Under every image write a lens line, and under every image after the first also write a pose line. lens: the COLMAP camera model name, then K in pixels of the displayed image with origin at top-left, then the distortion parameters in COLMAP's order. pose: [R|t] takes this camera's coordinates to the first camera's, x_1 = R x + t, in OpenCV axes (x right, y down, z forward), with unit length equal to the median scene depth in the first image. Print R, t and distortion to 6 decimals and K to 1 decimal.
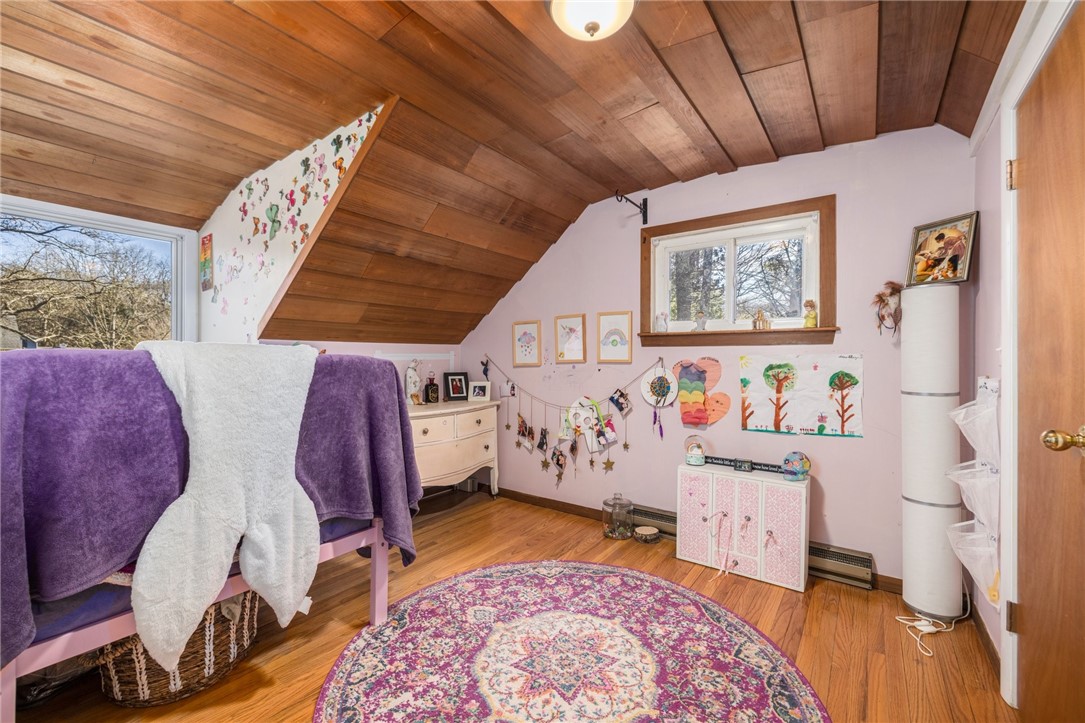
lens RADIAL K [[458.9, 0, 541.8], [0, 458.9, 363.8], [0, 0, 1]] dist [0.000751, 0.001138]
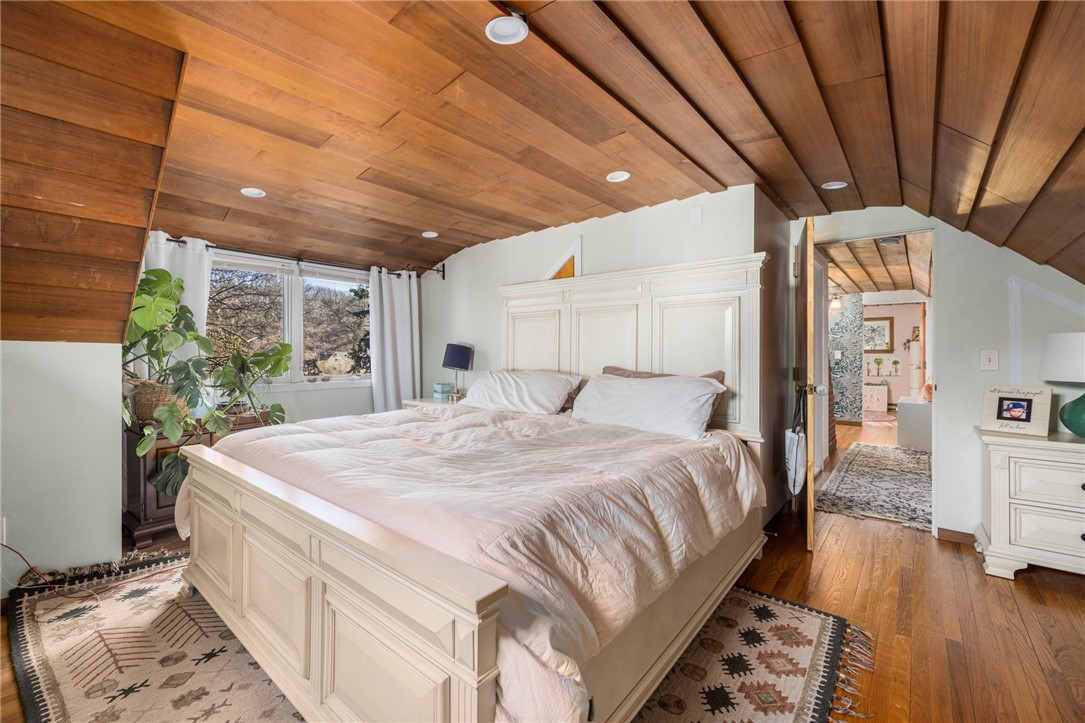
lens RADIAL K [[458.9, 0, 541.4], [0, 458.9, 359.7], [0, 0, 1]] dist [0.000751, 0.001138]
pose [[0.997446, -0.007360, -0.071049, -2.173422], [0.007185, 0.999971, -0.002713, 0.000234], [0.071067, 0.002196, 0.997469, -3.260934]]
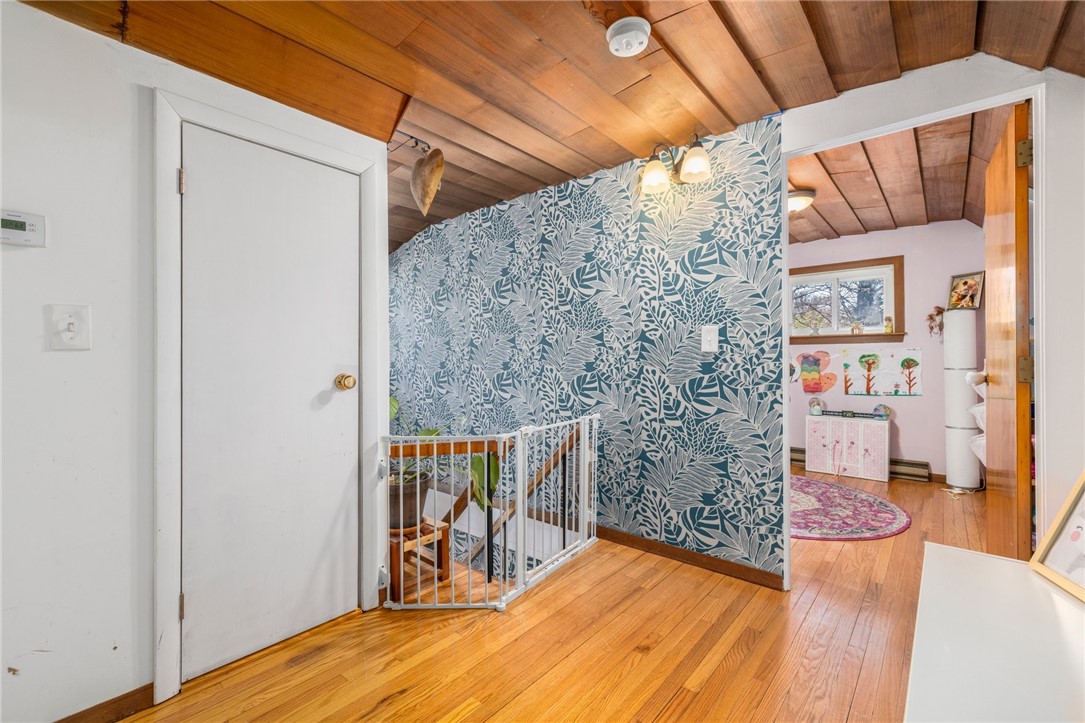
lens RADIAL K [[458.9, 0, 546.1], [0, 458.9, 360.3], [0, 0, 1]] dist [0.000751, 0.001138]
pose [[0.995694, -0.010057, -0.092149, -0.537368], [0.009659, 0.999942, -0.004769, 0.019760], [0.092191, 0.003859, 0.995734, -0.832662]]
